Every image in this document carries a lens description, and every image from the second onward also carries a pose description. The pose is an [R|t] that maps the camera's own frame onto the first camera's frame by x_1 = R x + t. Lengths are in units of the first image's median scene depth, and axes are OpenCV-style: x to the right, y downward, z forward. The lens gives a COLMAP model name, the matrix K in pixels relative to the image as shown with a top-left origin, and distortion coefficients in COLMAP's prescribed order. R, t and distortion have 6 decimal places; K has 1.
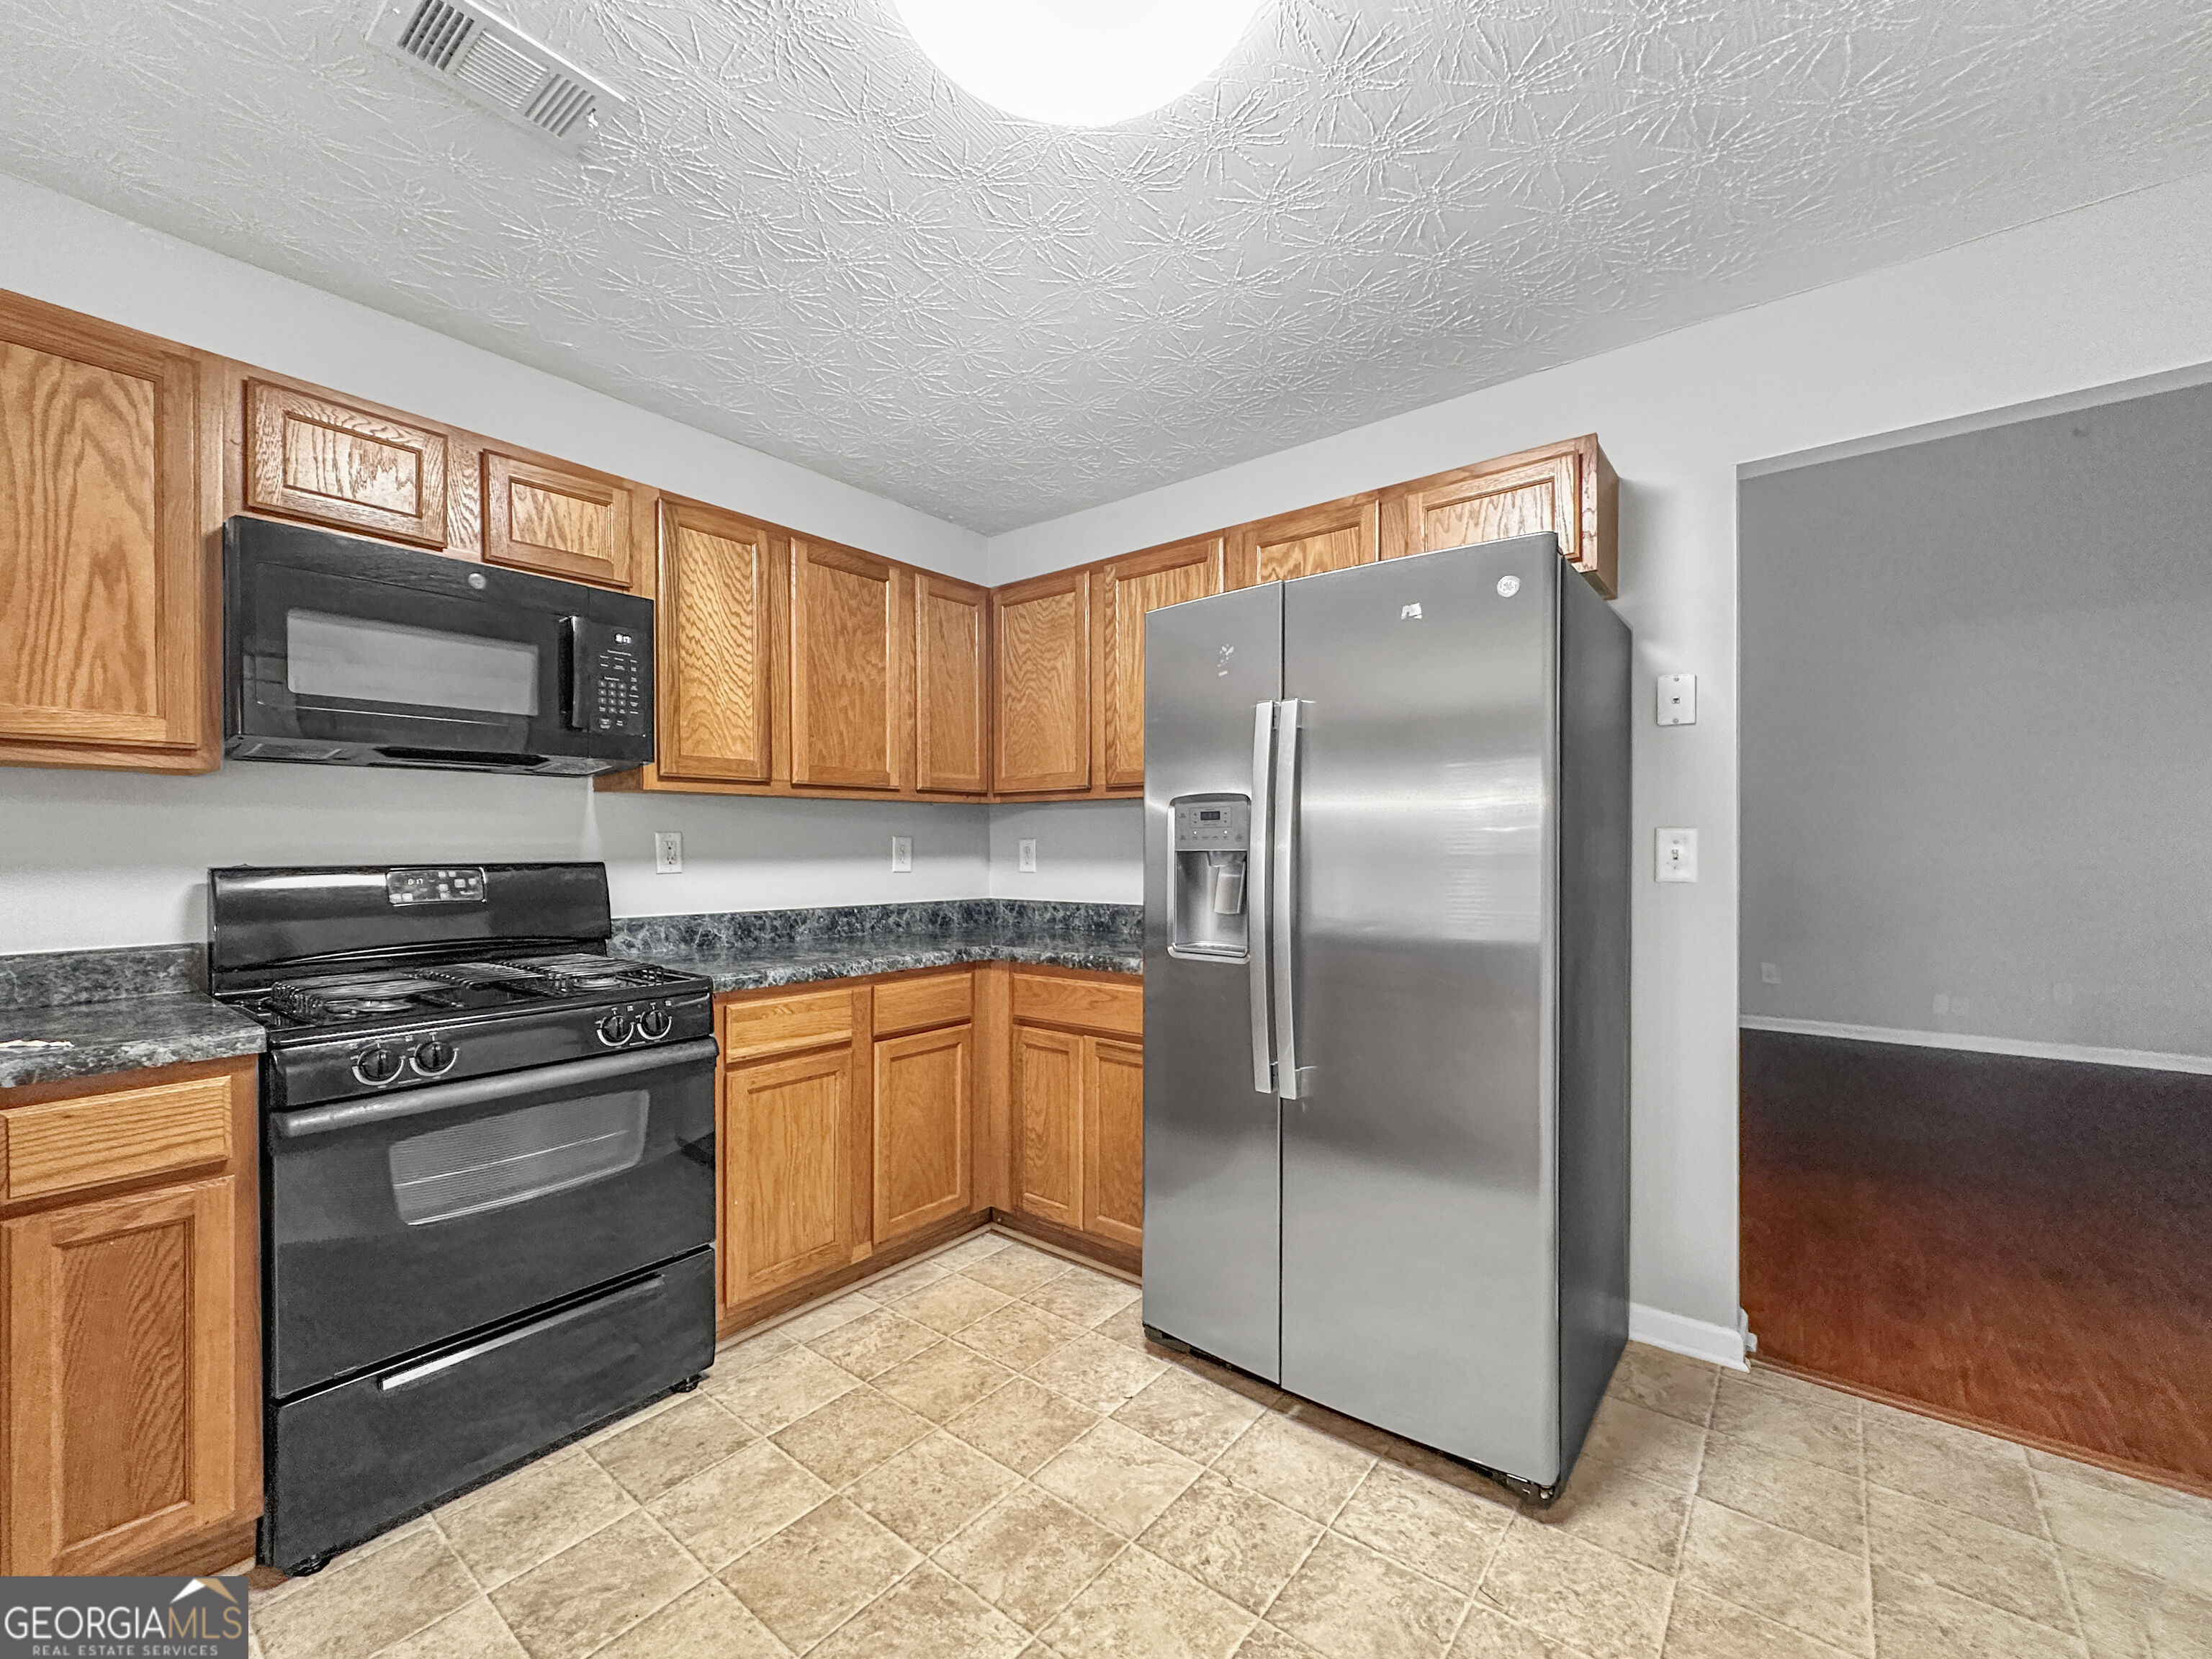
lens RADIAL K [[903.6, 0, 1098.4], [0, 903.6, 846.9], [0, 0, 1]] dist [-0.007479, 0.001006]
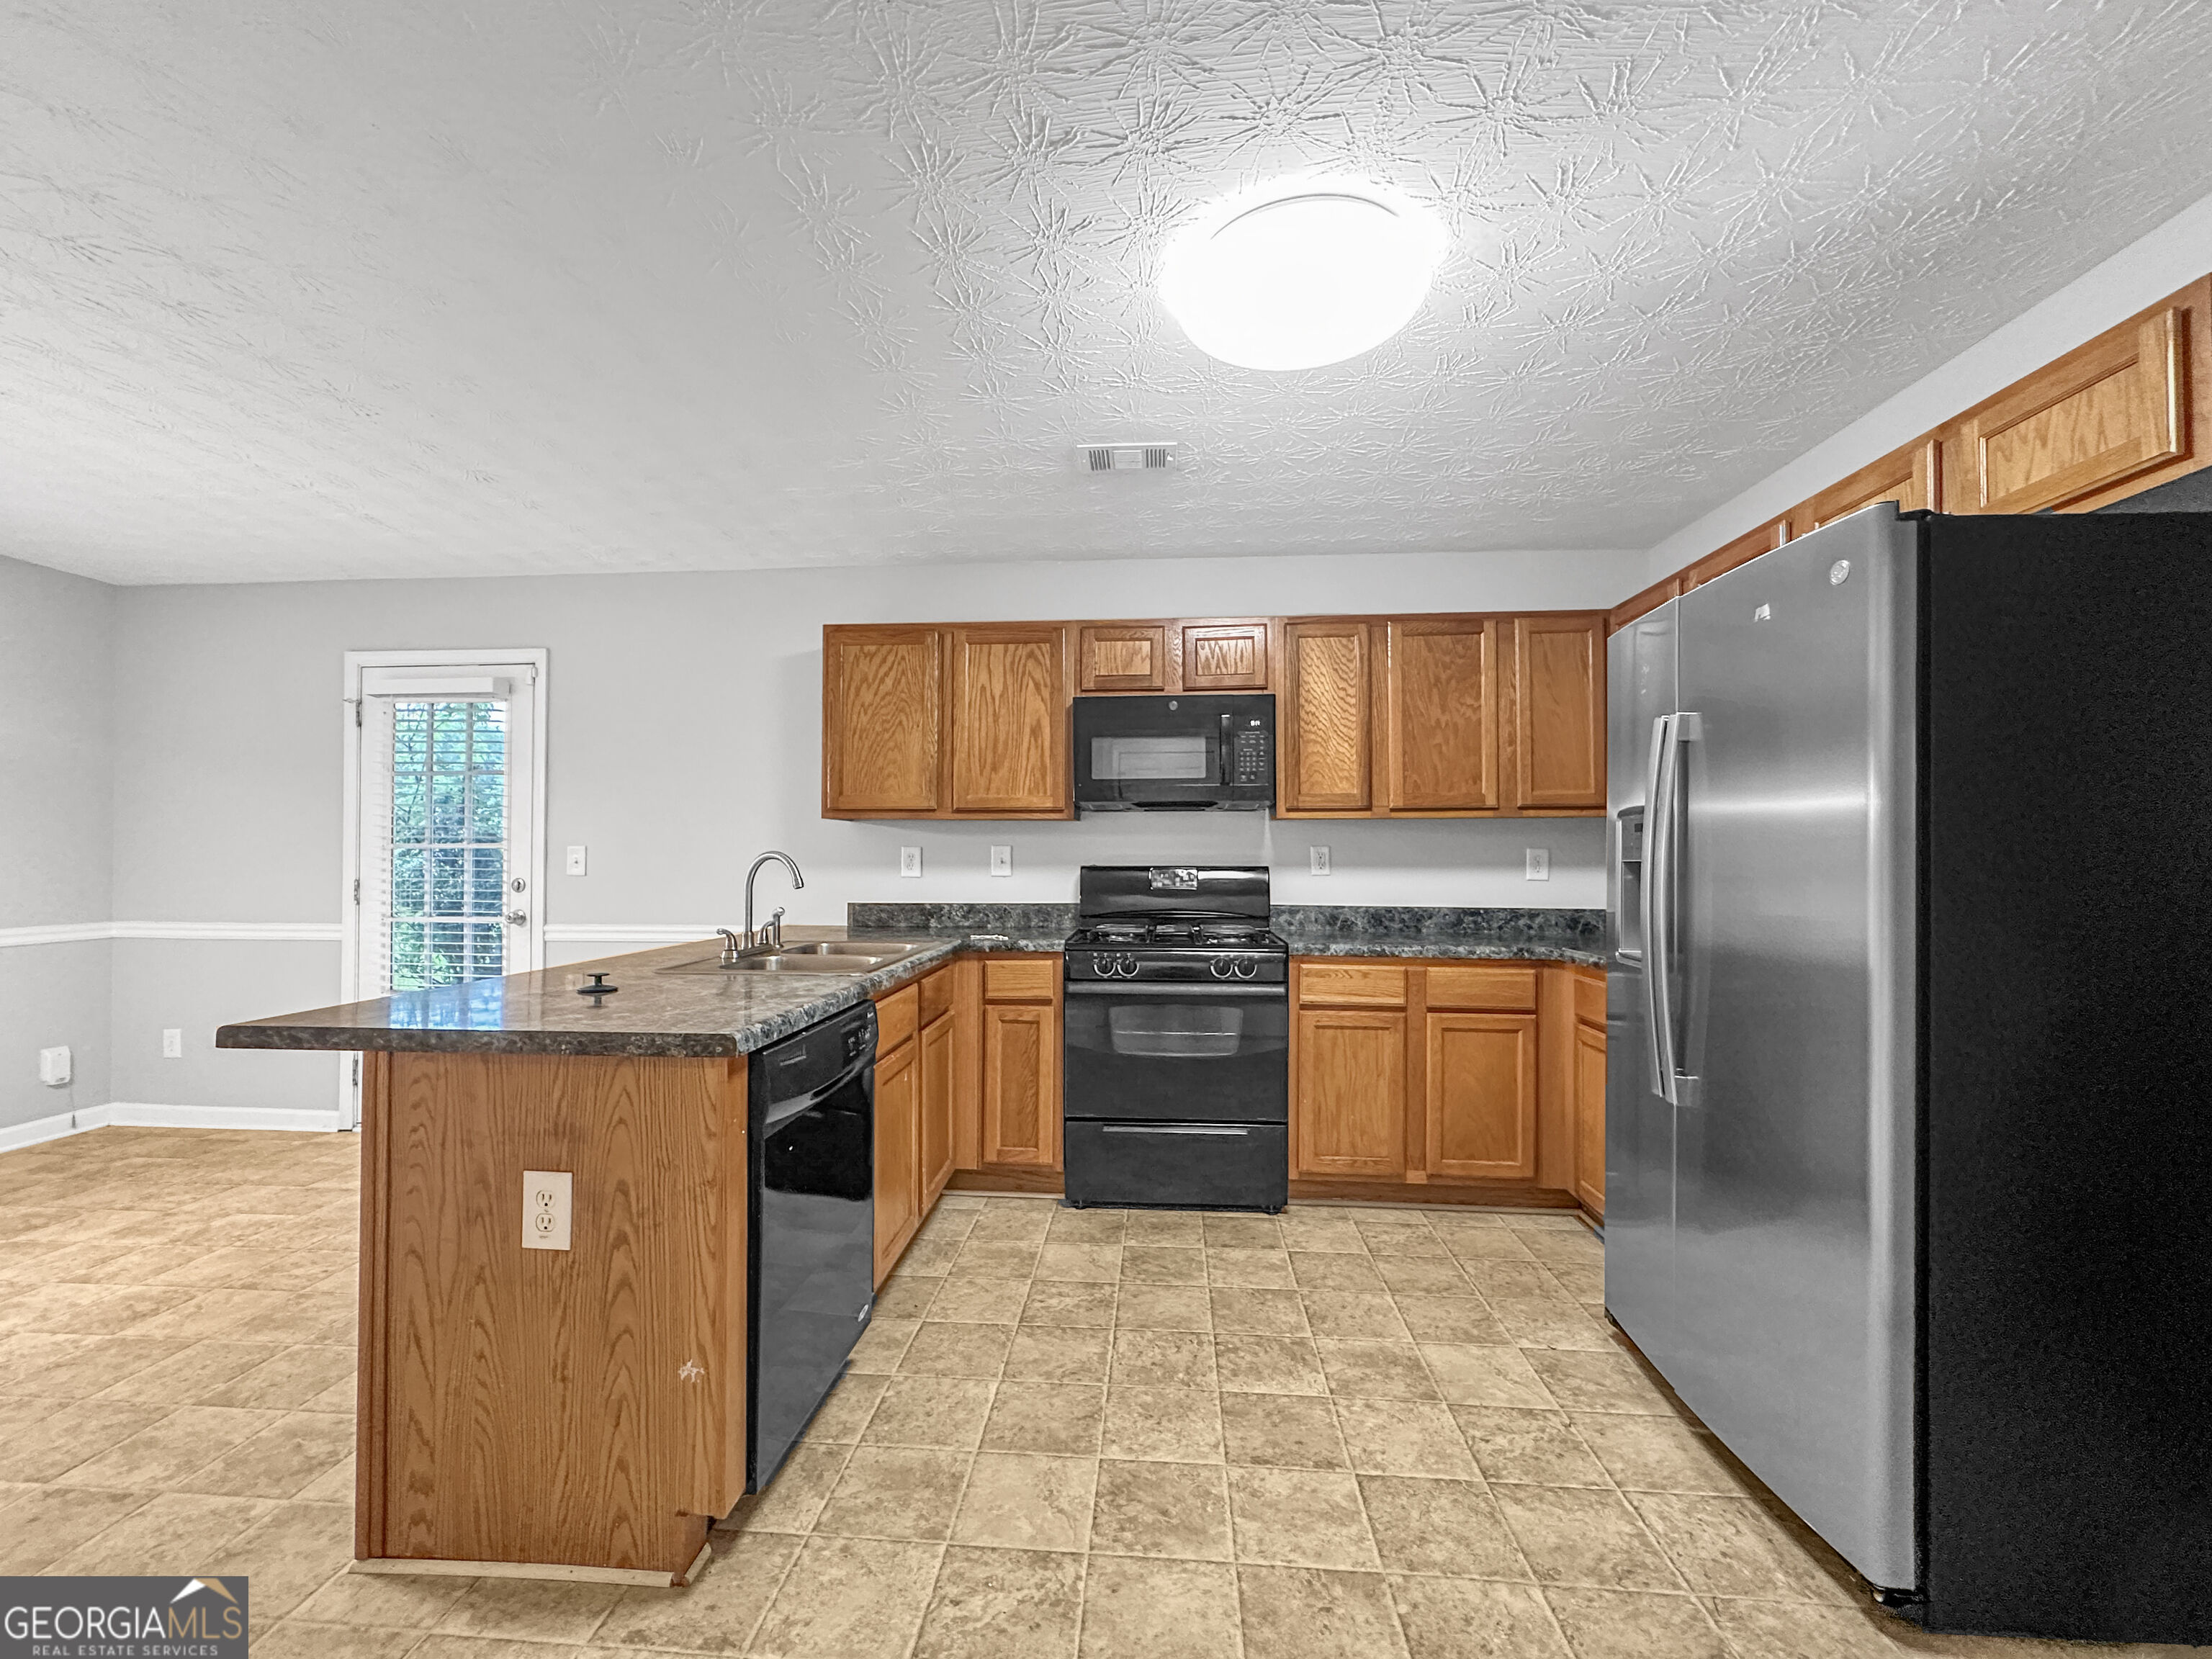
lens RADIAL K [[903.6, 0, 1113.1], [0, 903.6, 836.1], [0, 0, 1]] dist [-0.007479, 0.001006]
pose [[0.573533, -0.016181, -0.819022, 0.594408], [-0.003589, 0.999746, -0.022265, 0.000601], [0.819174, 0.015709, 0.573329, -0.092467]]
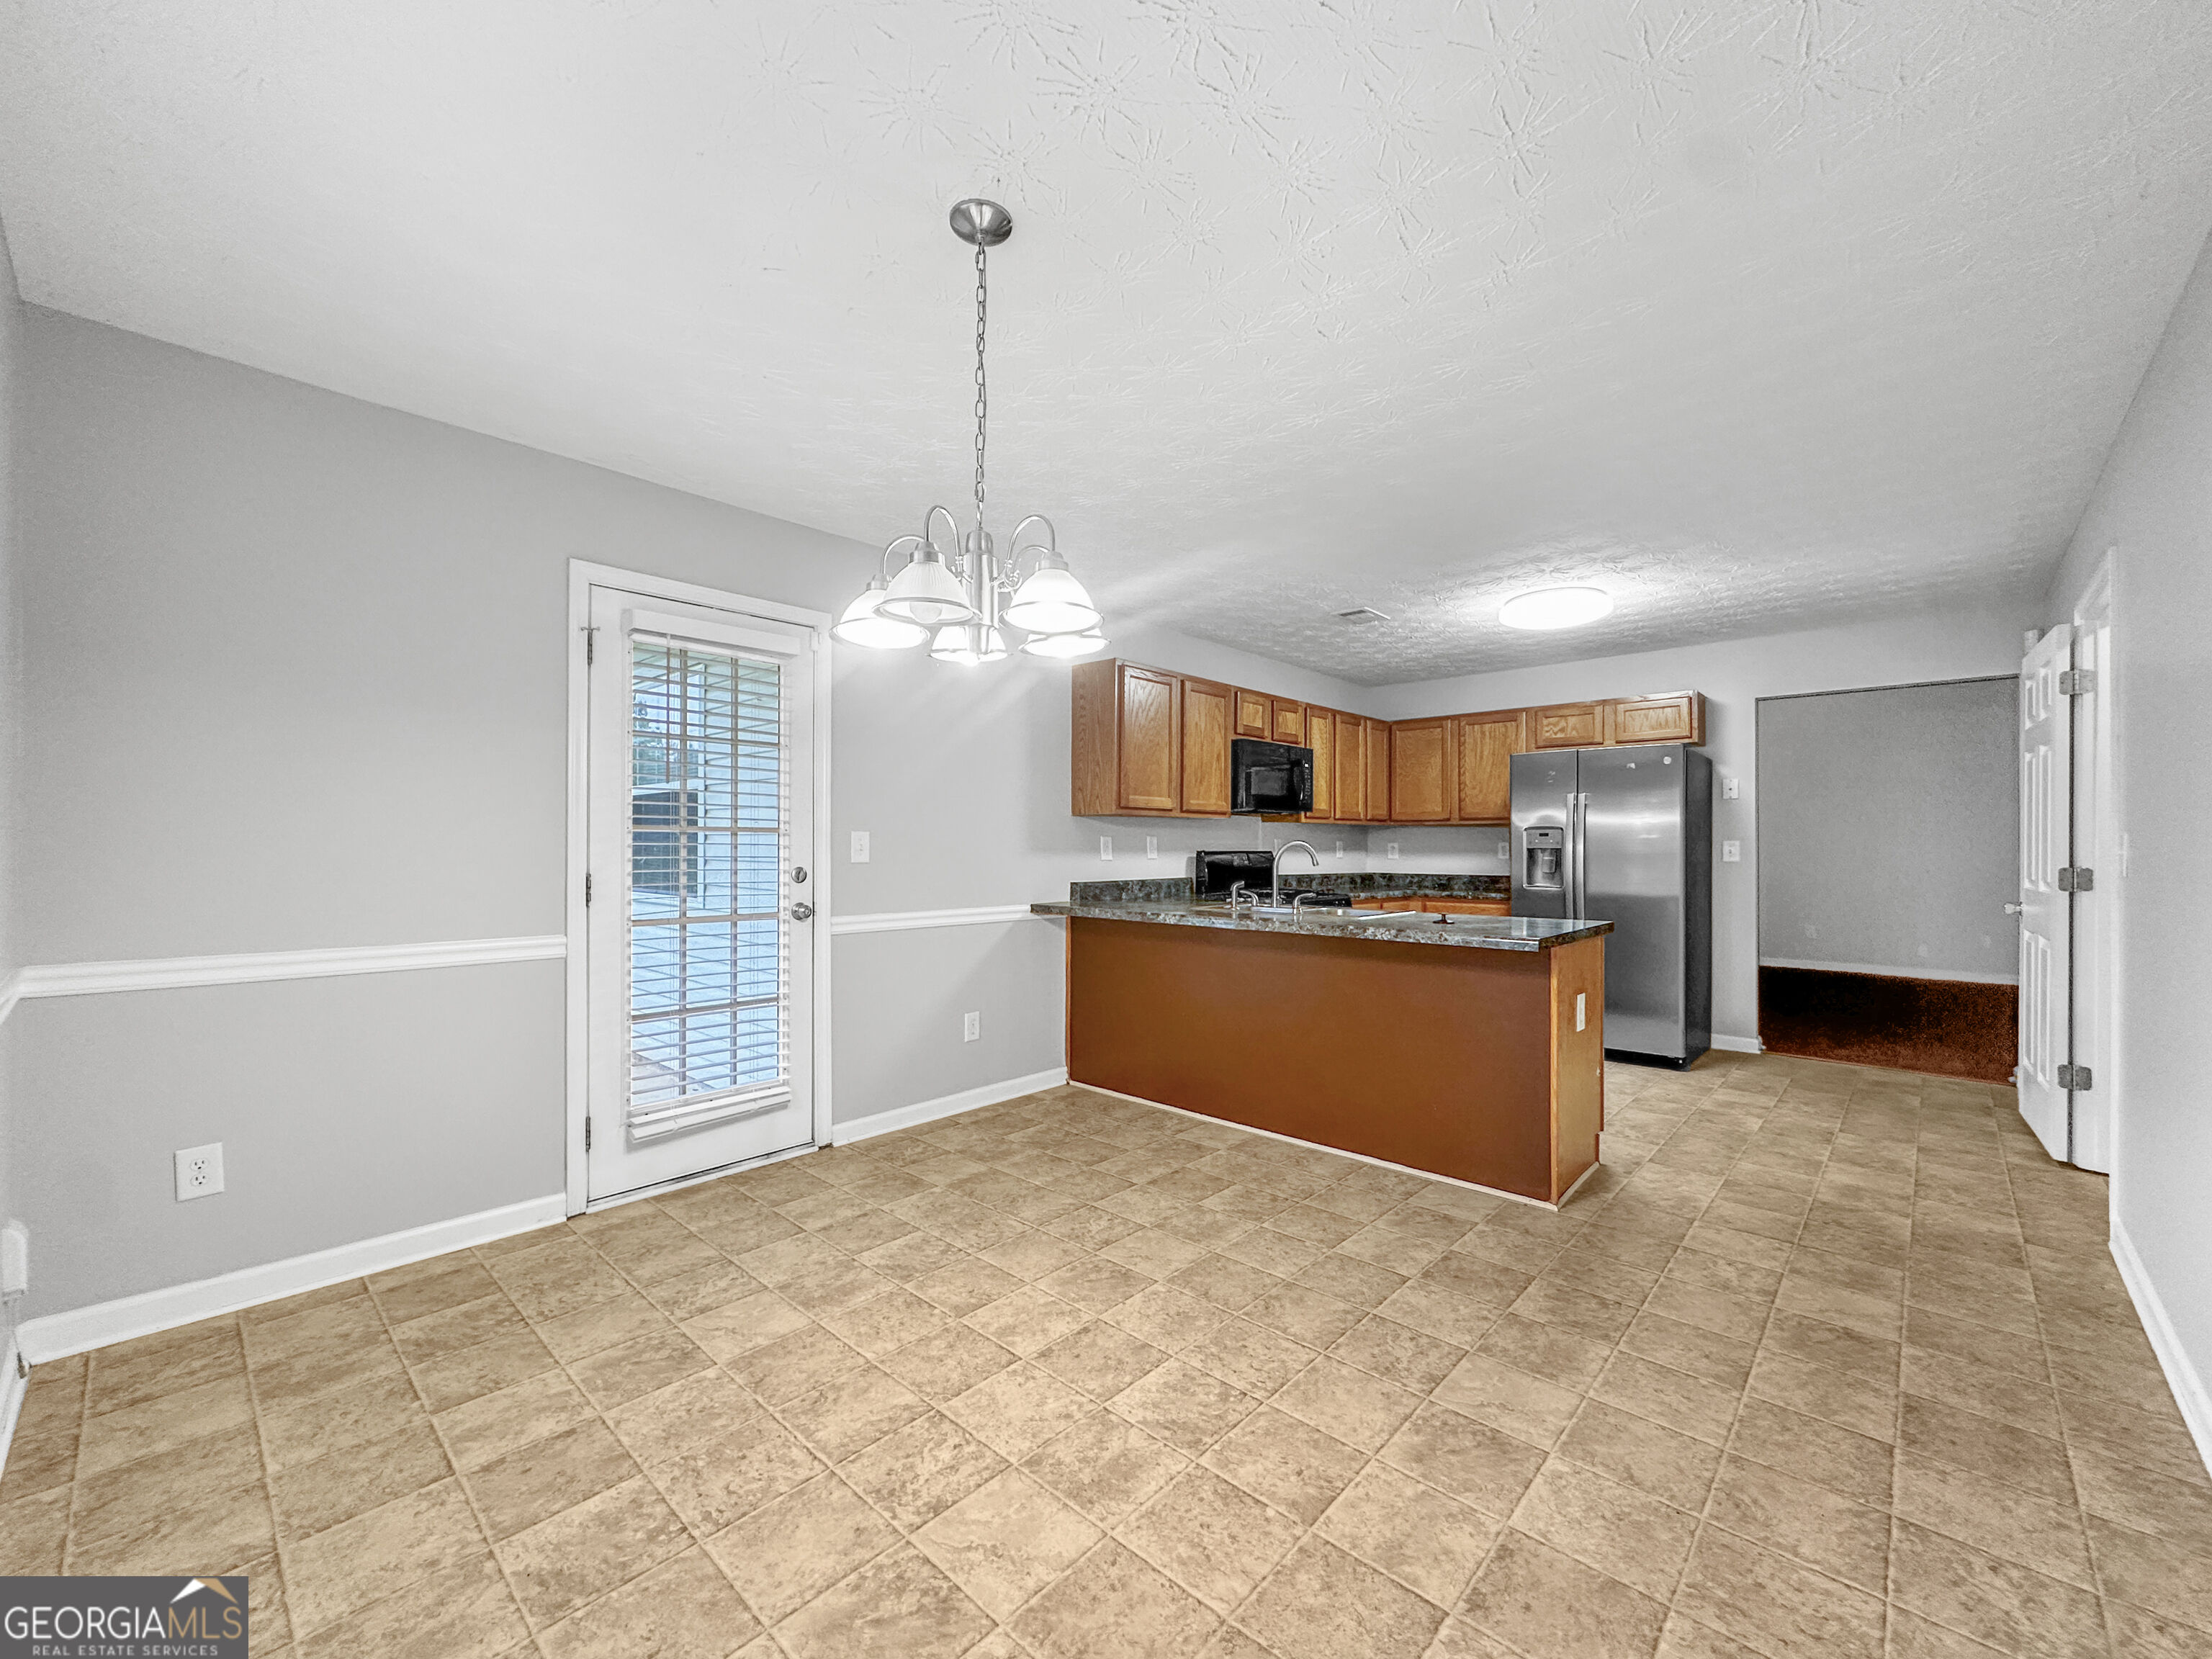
lens RADIAL K [[903.6, 0, 1094.4], [0, 903.6, 828.4], [0, 0, 1]] dist [-0.007479, 0.001006]
pose [[0.997636, 0.006874, -0.068378, -0.943610], [-0.008198, 0.999784, -0.019100, 0.006873], [0.068232, 0.019615, 0.997477, -1.604729]]
